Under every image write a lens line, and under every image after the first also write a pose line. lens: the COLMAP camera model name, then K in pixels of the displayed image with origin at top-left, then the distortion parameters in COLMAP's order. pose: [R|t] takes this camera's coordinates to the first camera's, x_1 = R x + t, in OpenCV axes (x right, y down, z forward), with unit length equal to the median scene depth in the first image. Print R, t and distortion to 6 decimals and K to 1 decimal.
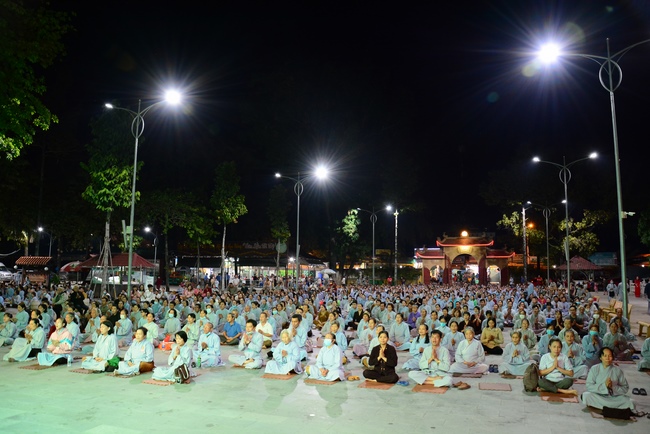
lens RADIAL K [[497.2, 0, 320.3], [0, 497.2, 222.7], [0, 0, 1]] dist [-0.151431, 0.103135]
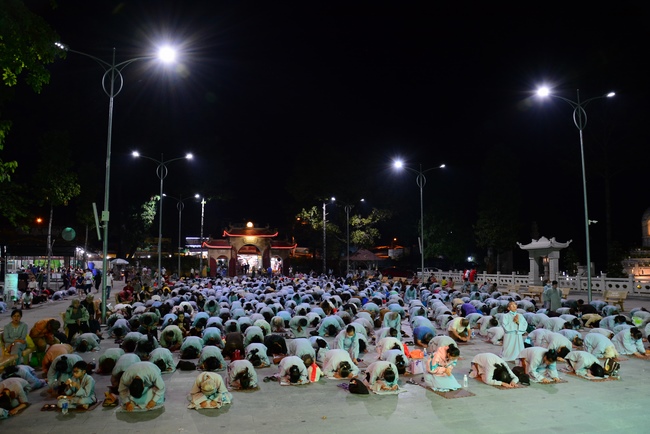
lens RADIAL K [[497.2, 0, 321.3], [0, 497.2, 219.5], [0, 0, 1]] dist [-0.151431, 0.103135]
pose [[0.842962, 0.035887, 0.536775, -0.318763], [-0.045246, 0.998967, 0.004267, 0.001804], [-0.536067, -0.027884, 0.843715, 0.107317]]
